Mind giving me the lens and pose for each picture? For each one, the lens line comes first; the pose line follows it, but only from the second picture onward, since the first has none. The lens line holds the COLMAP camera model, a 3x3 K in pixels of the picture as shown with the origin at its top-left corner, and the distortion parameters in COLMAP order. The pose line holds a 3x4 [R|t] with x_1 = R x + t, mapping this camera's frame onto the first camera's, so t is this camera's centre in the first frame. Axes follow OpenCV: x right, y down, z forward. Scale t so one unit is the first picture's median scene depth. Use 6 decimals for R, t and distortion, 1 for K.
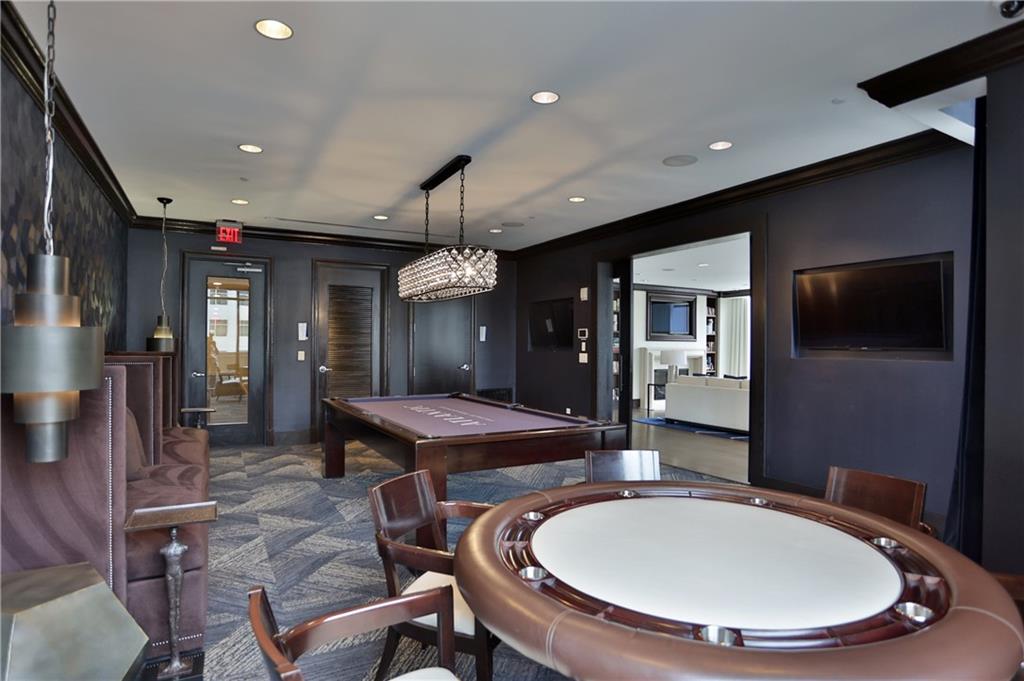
lens RADIAL K [[545.9, 0, 532.5], [0, 545.9, 341.1], [0, 0, 1]] dist [-0.003435, 0.000262]
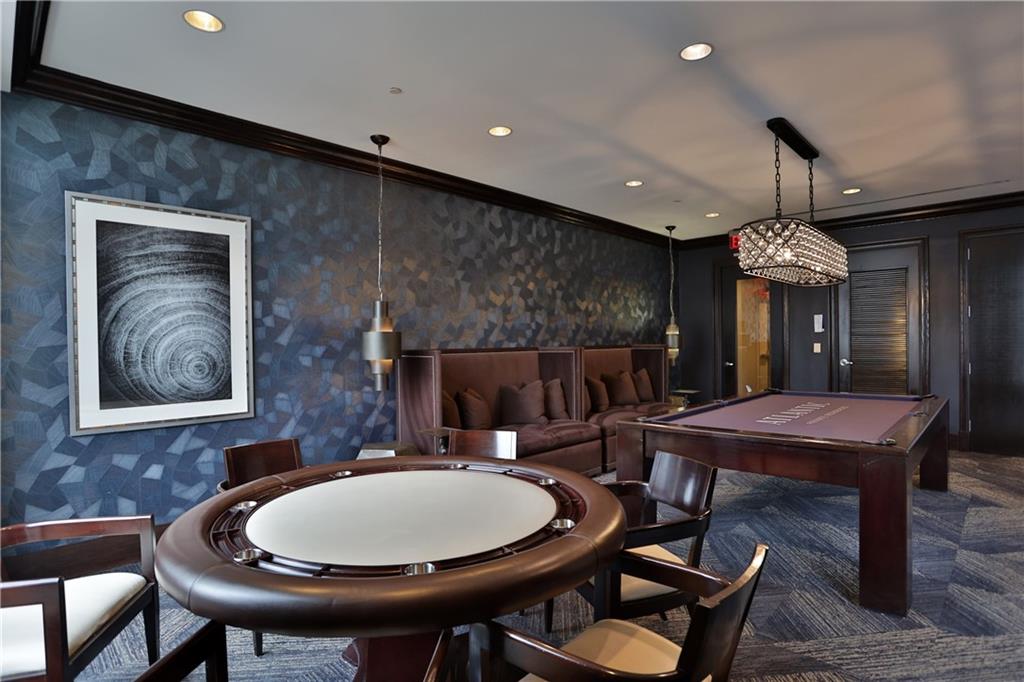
lens RADIAL K [[545.9, 0, 532.5], [0, 545.9, 341.6], [0, 0, 1]] dist [-0.003435, 0.000262]
pose [[0.315883, -0.011877, -0.948724, 0.620633], [0.020886, 0.999766, -0.005562, 0.018086], [0.948568, -0.018058, 0.316057, 0.368812]]
